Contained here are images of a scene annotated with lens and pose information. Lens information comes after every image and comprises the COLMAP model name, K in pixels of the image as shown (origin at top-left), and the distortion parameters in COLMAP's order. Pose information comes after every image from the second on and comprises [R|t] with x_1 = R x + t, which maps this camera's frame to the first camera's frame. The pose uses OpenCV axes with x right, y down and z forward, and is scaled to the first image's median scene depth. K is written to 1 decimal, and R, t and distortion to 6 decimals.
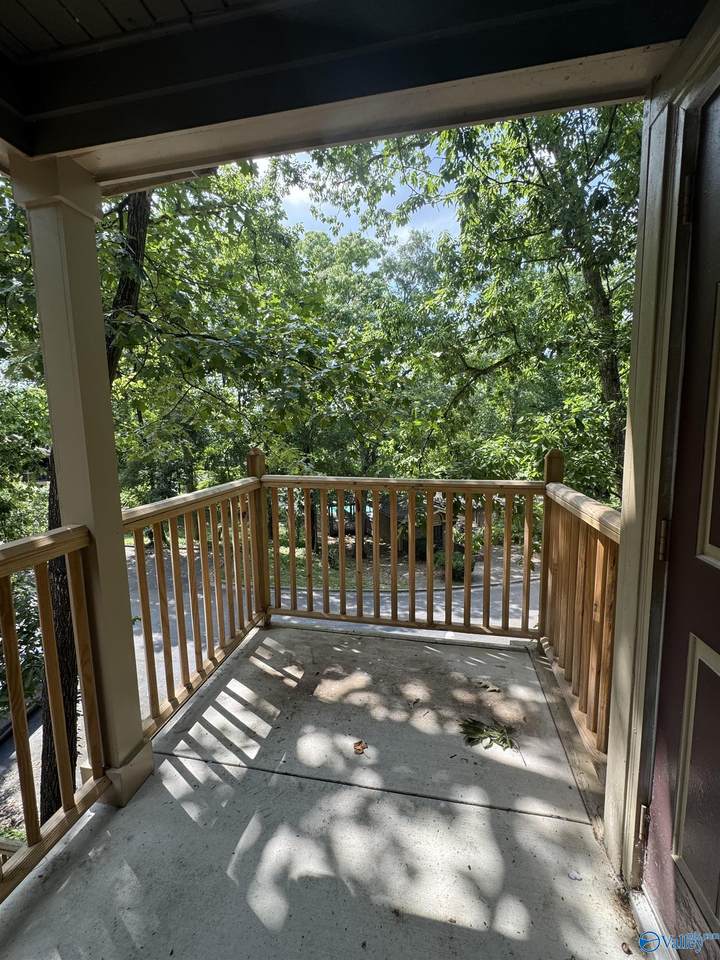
lens RADIAL K [[411.9, 0, 360.0], [0, 411.9, 481.9], [0, 0, 1]] dist [-0.004911, -0.000263]
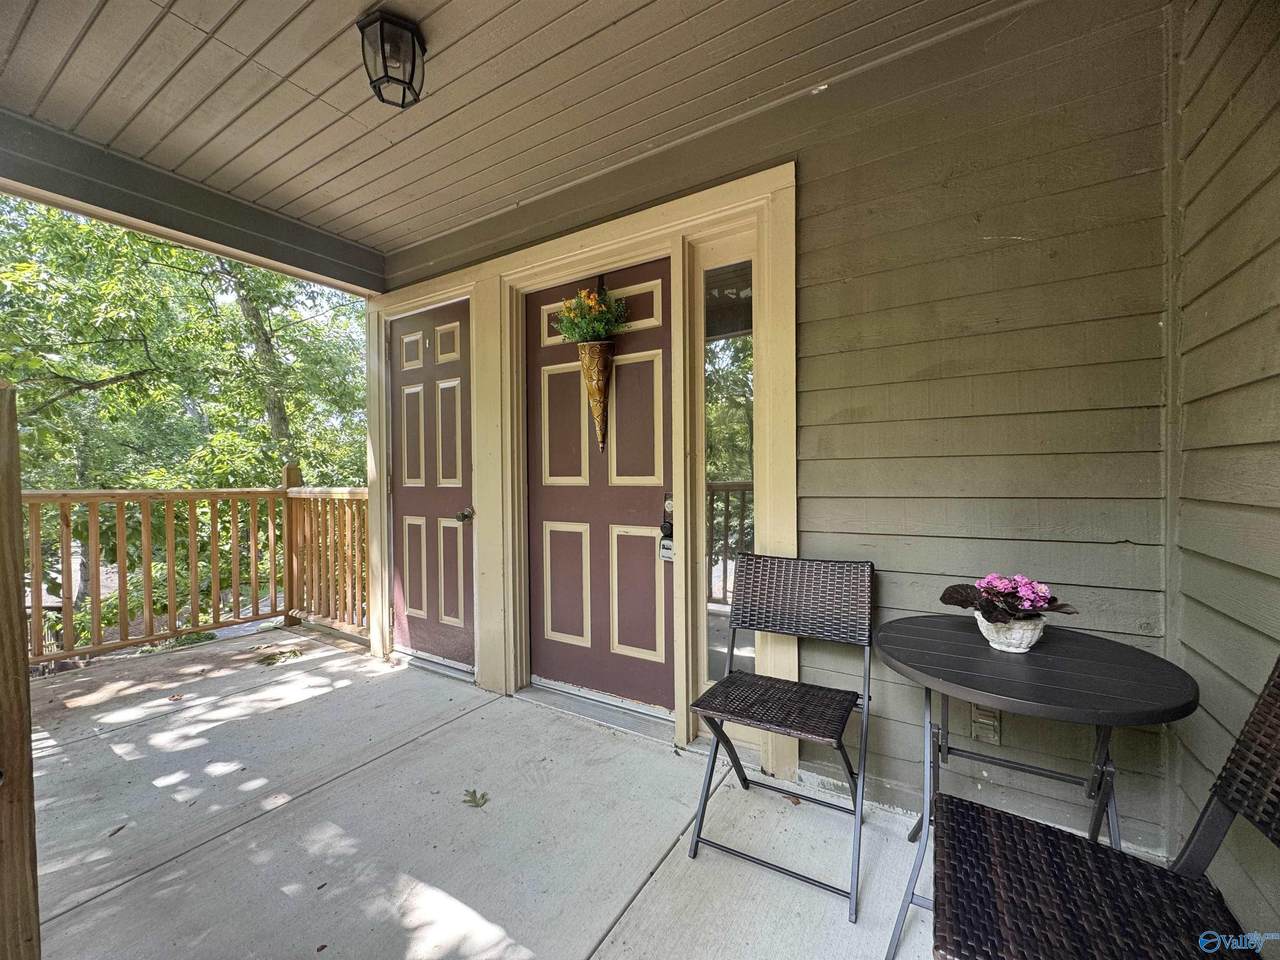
lens RADIAL K [[511.2, 0, 643.9], [0, 511.2, 484.6], [0, 0, 1]] dist [-0.001437, -0.000144]
pose [[0.344189, 0.001510, 0.938899, -0.914980], [0.119281, 0.991826, -0.045322, 0.268771], [-0.931293, 0.127592, 0.341195, -0.827900]]
